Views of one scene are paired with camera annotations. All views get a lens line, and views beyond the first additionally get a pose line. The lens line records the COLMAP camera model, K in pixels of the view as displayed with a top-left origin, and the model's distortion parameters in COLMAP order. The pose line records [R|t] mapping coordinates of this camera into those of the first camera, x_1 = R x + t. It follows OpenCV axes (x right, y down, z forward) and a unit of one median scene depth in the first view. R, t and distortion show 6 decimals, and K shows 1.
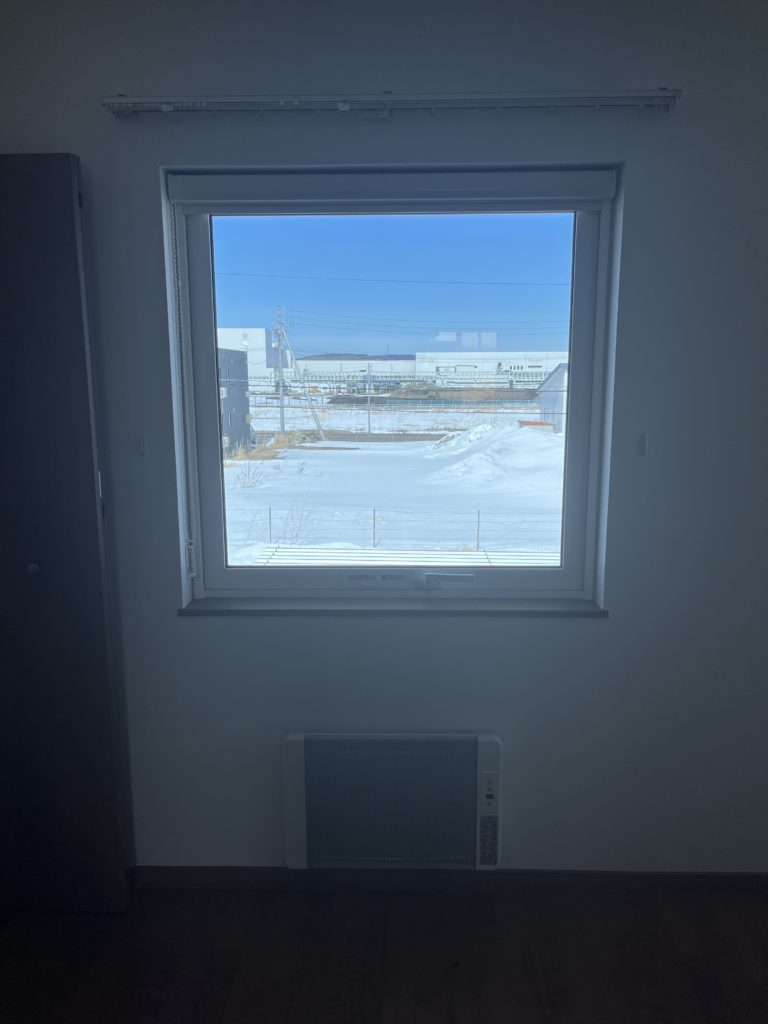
lens RADIAL K [[776.4, 0, 385.4], [0, 776.4, 510.8], [0, 0, 1]] dist [0.029773, 0.004471]
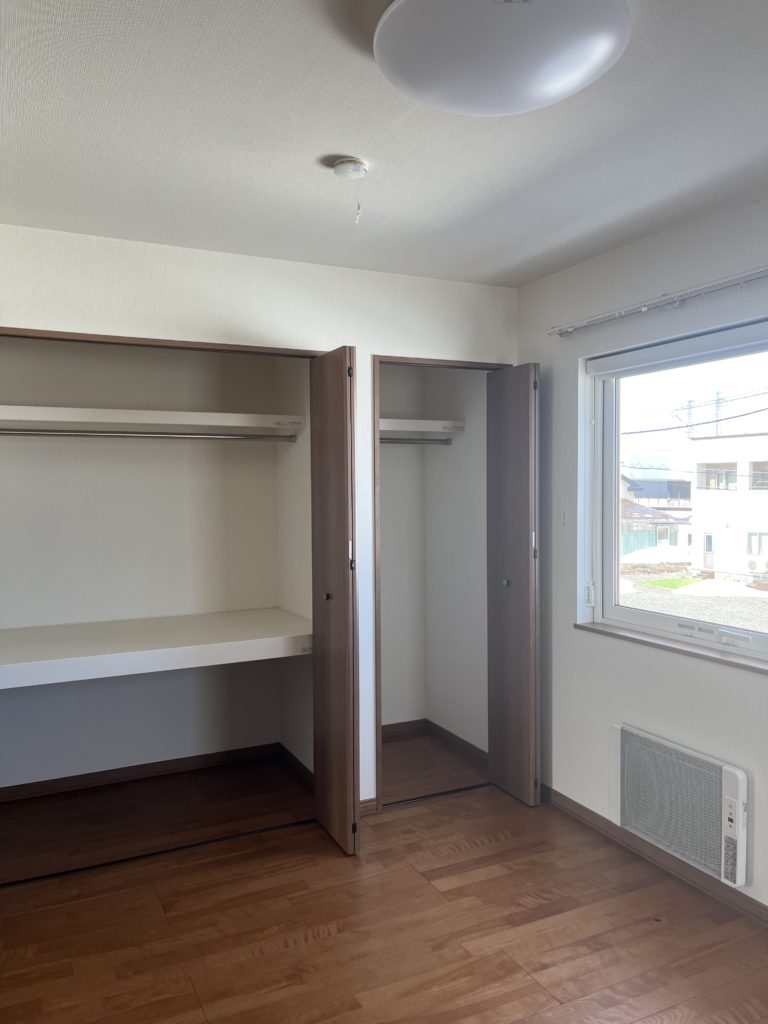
lens RADIAL K [[776.4, 0, 384.9], [0, 776.4, 513.1], [0, 0, 1]] dist [0.029773, 0.004471]
pose [[0.458322, 0.033812, -0.888143, 0.949366], [-0.150409, 0.987814, -0.040011, 0.026197], [0.875967, 0.151922, 0.457822, -0.096082]]
